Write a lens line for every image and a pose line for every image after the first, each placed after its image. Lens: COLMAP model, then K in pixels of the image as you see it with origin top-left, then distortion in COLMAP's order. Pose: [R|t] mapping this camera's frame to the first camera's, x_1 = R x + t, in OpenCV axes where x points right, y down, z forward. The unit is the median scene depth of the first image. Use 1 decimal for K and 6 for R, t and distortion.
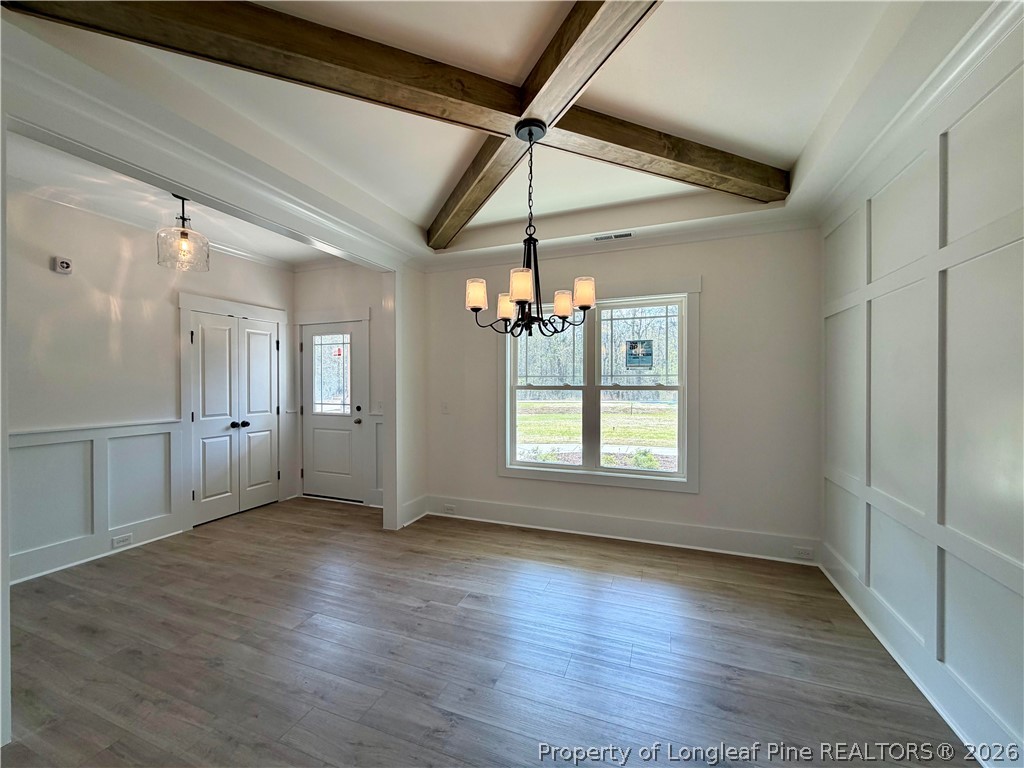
lens RADIAL K [[407.1, 0, 512.0], [0, 407.1, 384.0], [0, 0, 1]] dist [-0.000393, -0.000104]
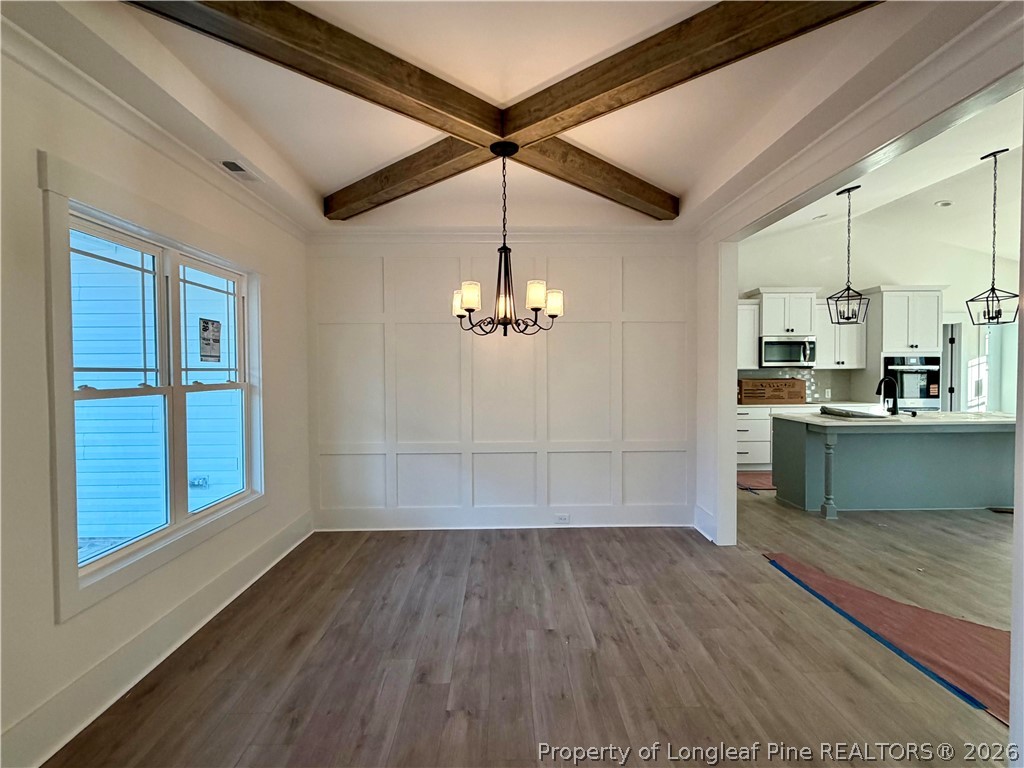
lens RADIAL K [[510.4, 0, 512.0], [0, 510.4, 384.0], [0, 0, 1]] dist [0.001688, 0.000245]
pose [[-0.367245, -0.019518, 0.929919, -0.687296], [0.012043, 0.999596, 0.025736, -0.012365], [-0.930046, 0.020651, -0.366862, 0.820553]]
